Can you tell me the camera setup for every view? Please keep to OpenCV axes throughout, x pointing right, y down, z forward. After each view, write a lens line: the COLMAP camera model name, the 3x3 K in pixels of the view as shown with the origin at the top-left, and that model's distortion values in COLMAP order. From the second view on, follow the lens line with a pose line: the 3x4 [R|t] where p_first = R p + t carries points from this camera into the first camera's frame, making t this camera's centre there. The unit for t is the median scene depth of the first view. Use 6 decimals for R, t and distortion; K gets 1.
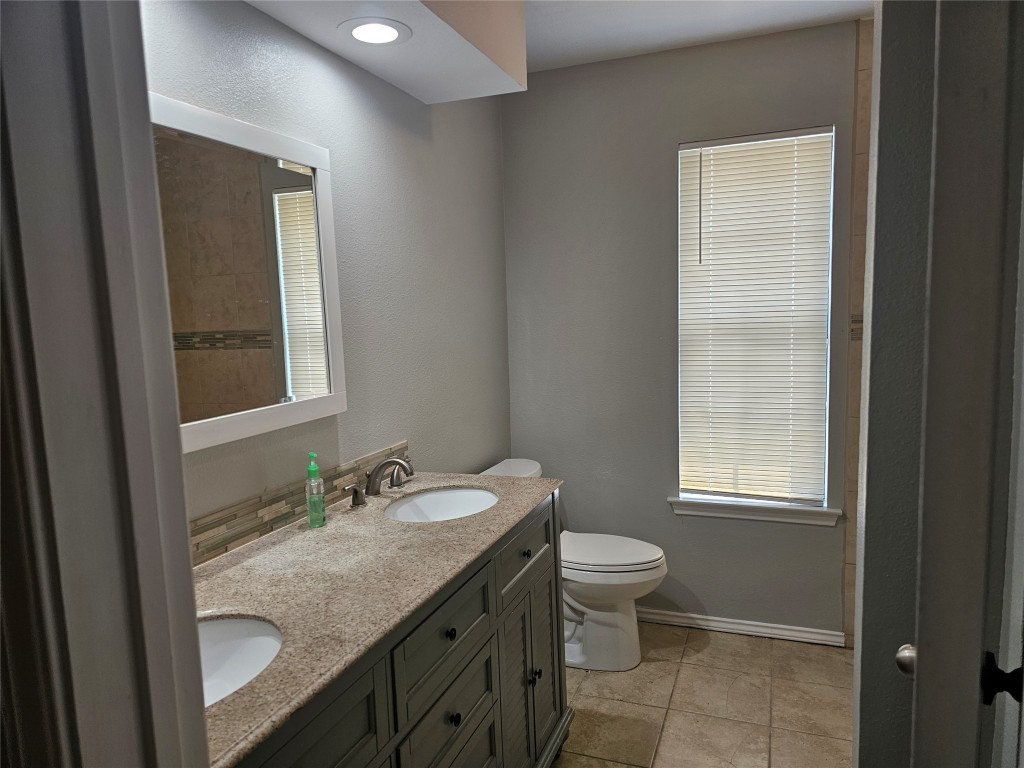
lens RADIAL K [[685.4, 0, 510.2], [0, 685.4, 388.0], [0, 0, 1]] dist [0.074102, -0.067566]
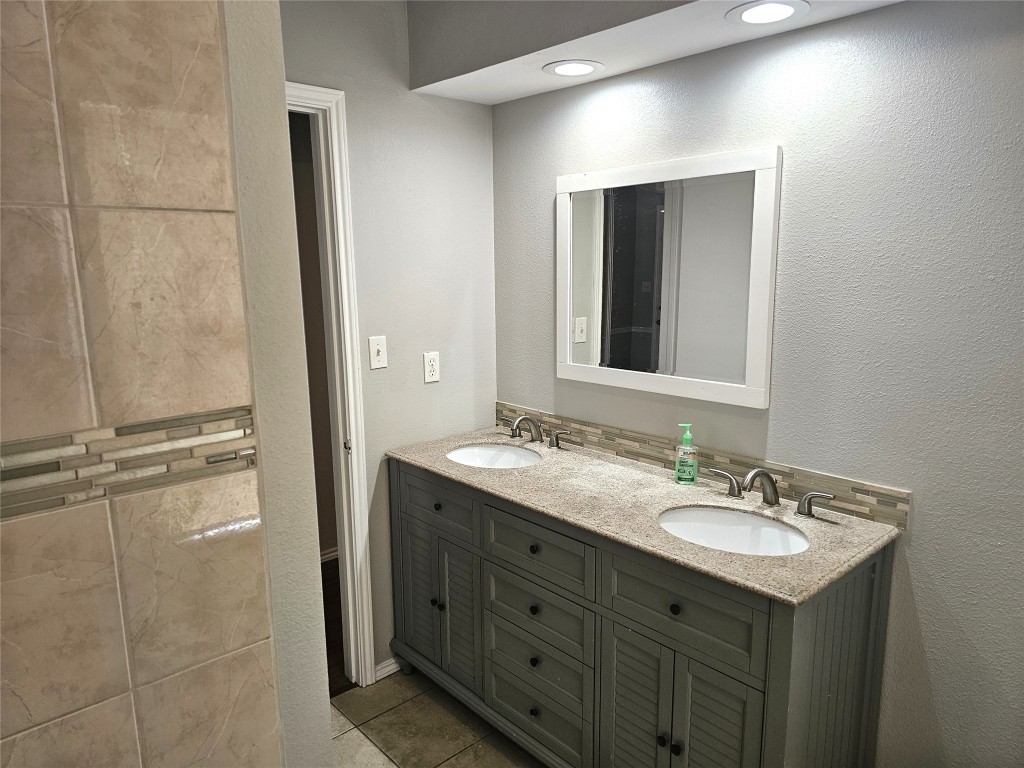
lens RADIAL K [[685.4, 0, 511.3], [0, 685.4, 383.2], [0, 0, 1]] dist [0.074102, -0.067566]
pose [[-0.445631, 0.197621, -0.873132, 0.973989], [-0.071986, 0.964261, 0.254988, -0.284916], [0.892318, 0.176484, -0.415478, 1.329329]]
